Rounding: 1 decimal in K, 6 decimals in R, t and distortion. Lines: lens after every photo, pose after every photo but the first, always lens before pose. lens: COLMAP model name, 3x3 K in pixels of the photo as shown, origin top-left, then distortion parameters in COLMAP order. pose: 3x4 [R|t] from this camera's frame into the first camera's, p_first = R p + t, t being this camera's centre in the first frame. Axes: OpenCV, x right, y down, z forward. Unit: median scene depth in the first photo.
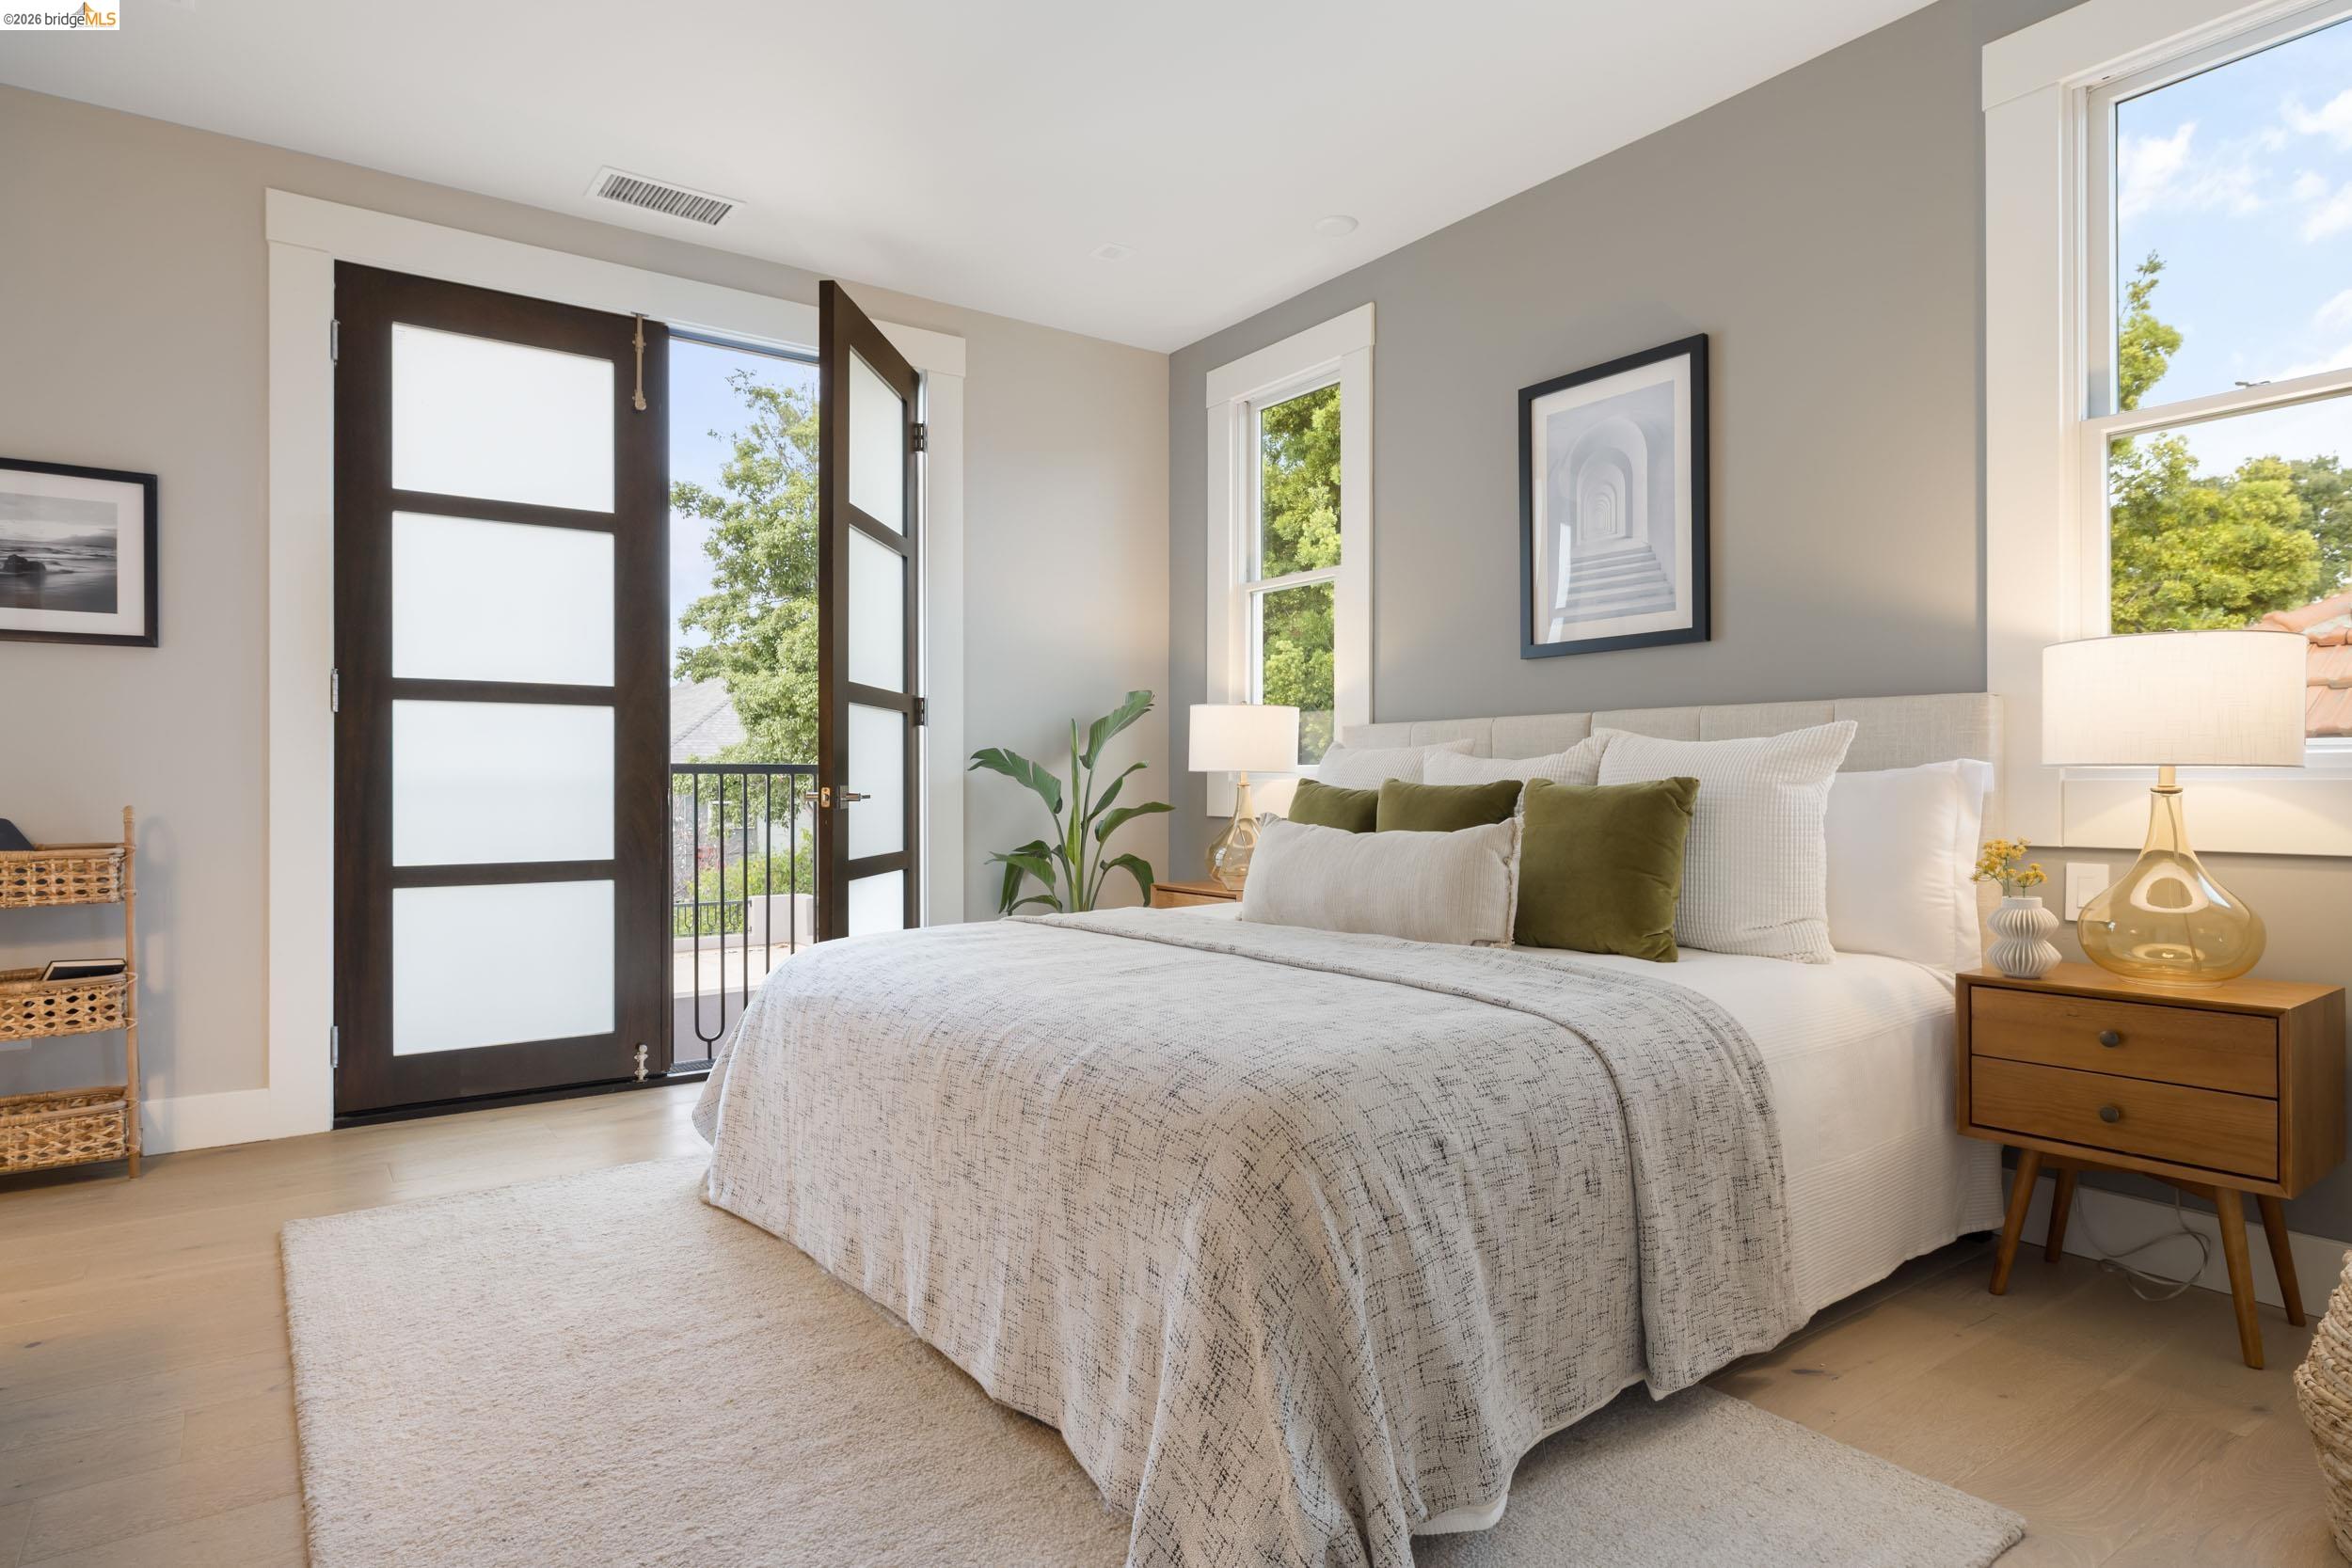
lens RADIAL K [[1323.5, 0, 1194.1], [0, 1323.5, 782.3], [0, 0, 1]] dist [-0.003907, -0.000601]
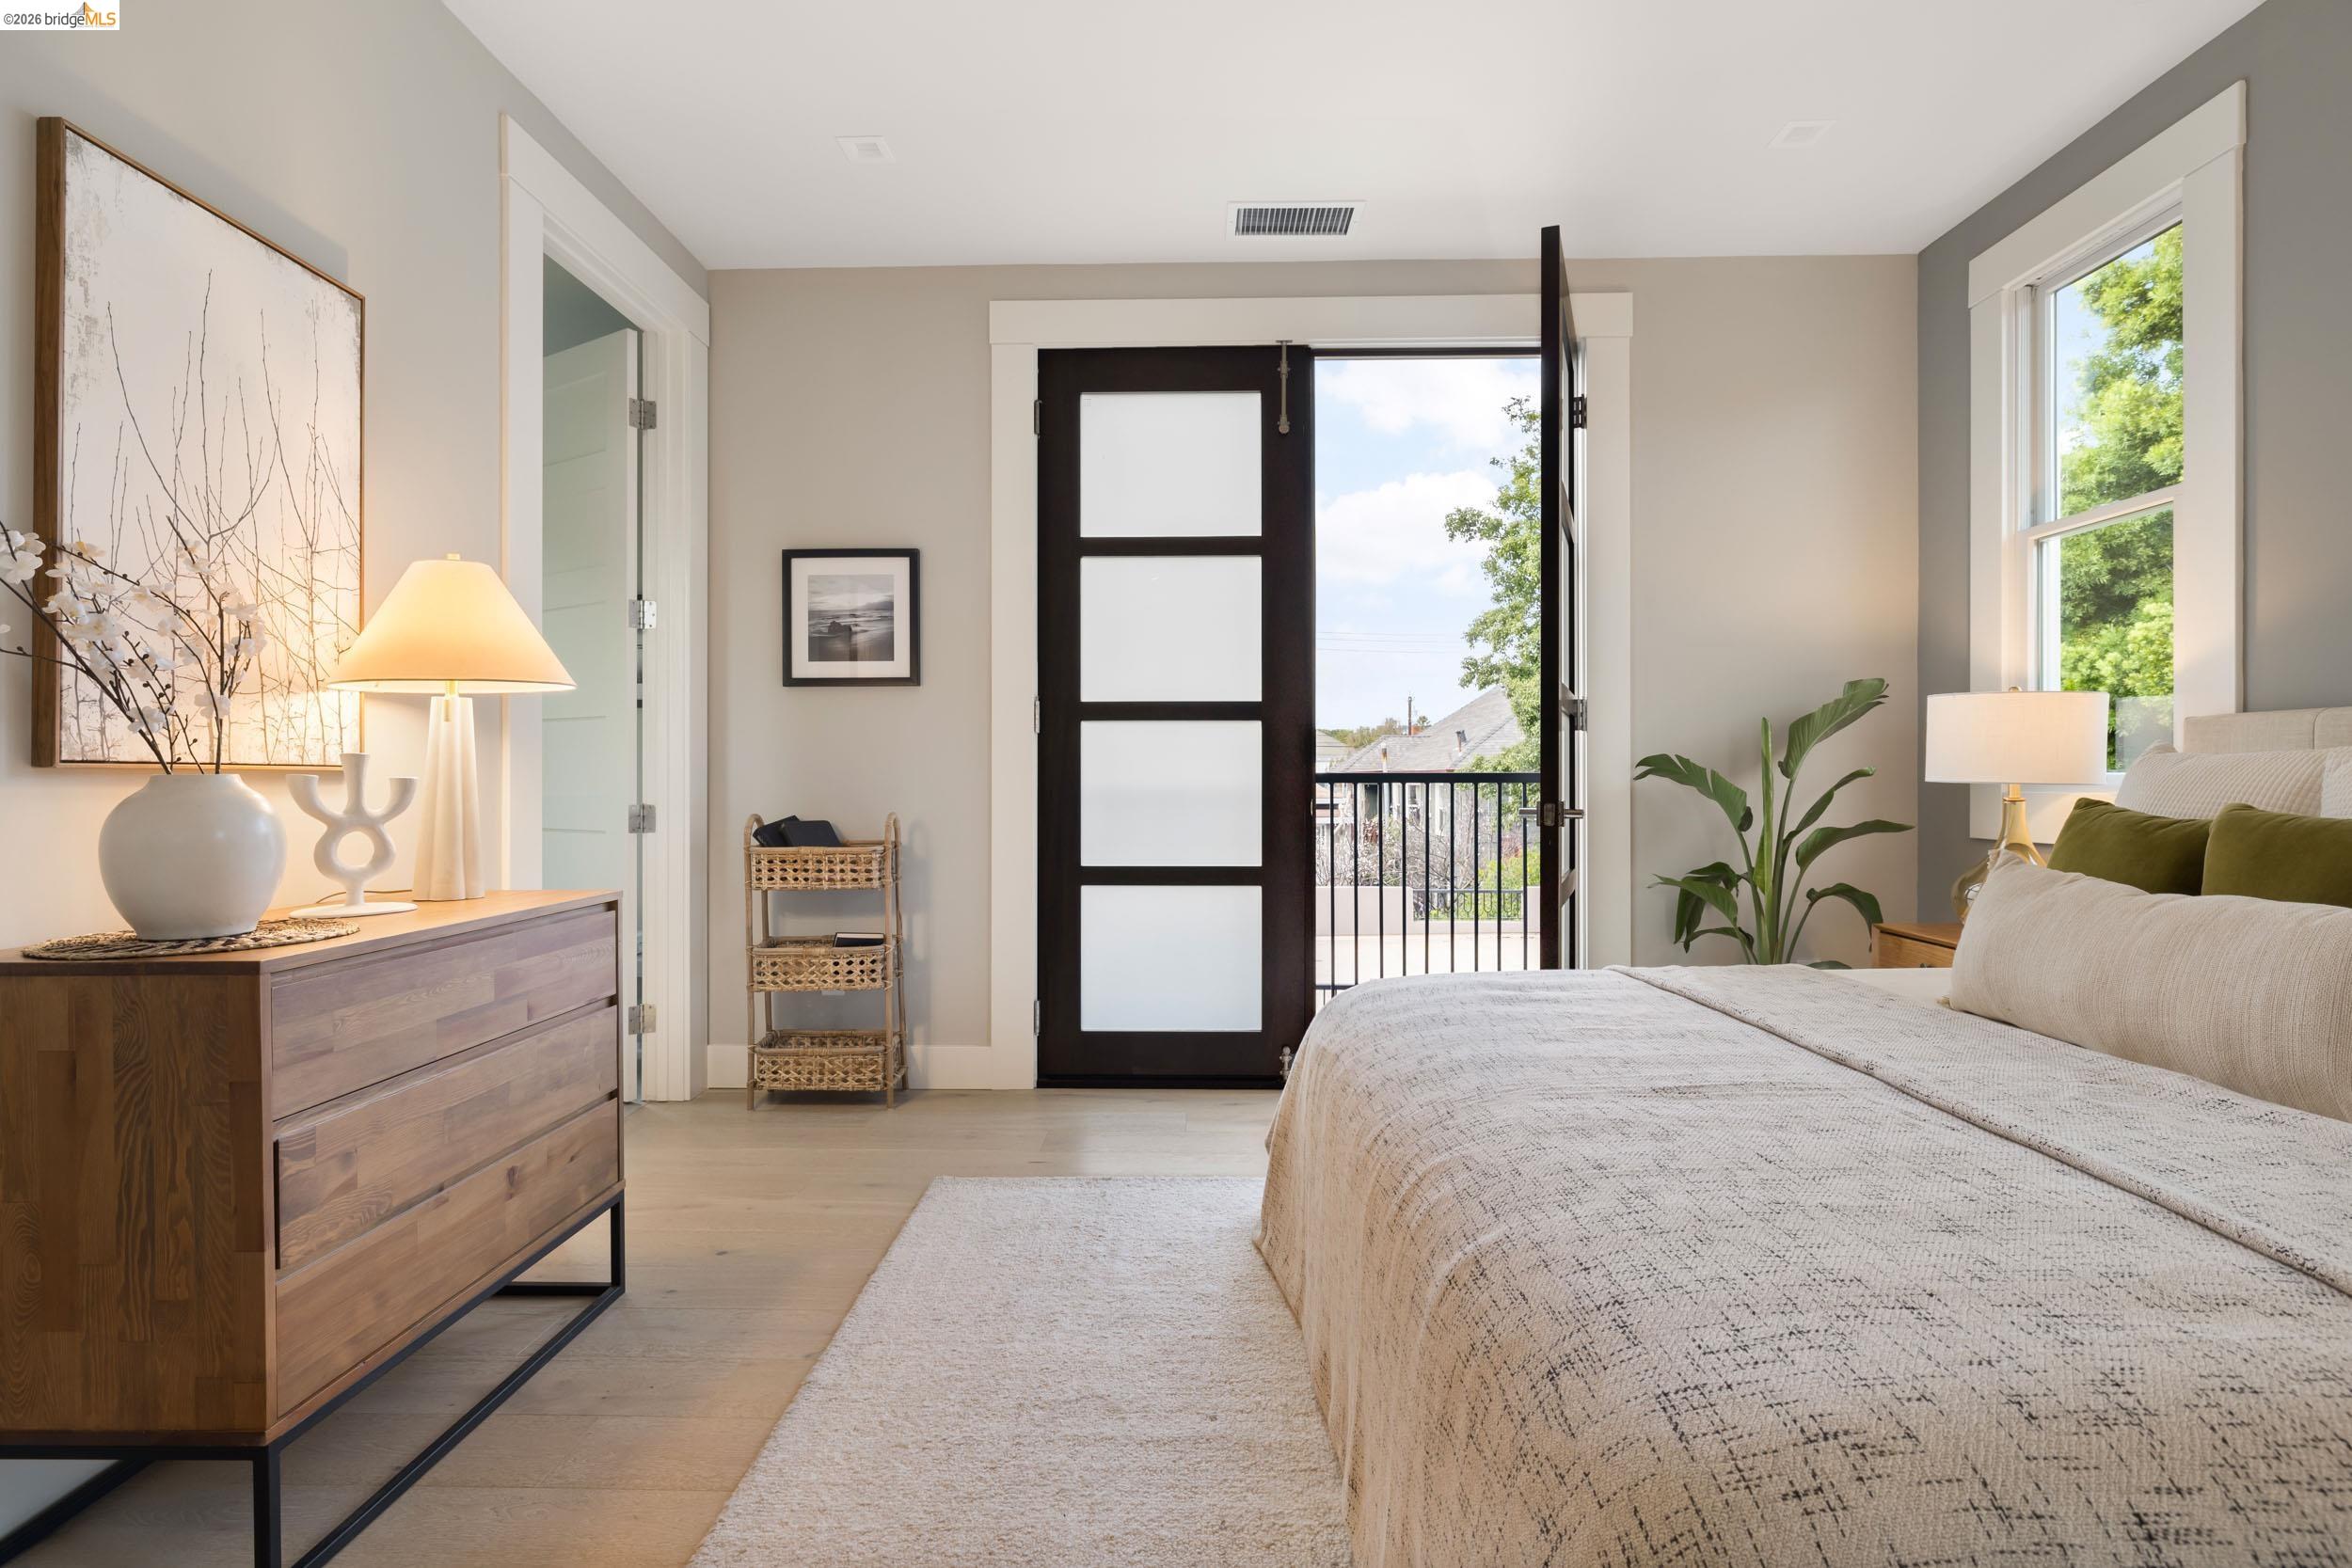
lens RADIAL K [[1189.5, 0, 1152.2], [0, 1189.5, 776.5], [0, 0, 1]] dist [-0.004275, 0.000968]
pose [[0.789574, -0.000405, -0.613655, 0.074686], [0.000724, 1.000000, 0.000271, -0.013826], [0.613655, -0.000658, 0.789574, 0.211108]]
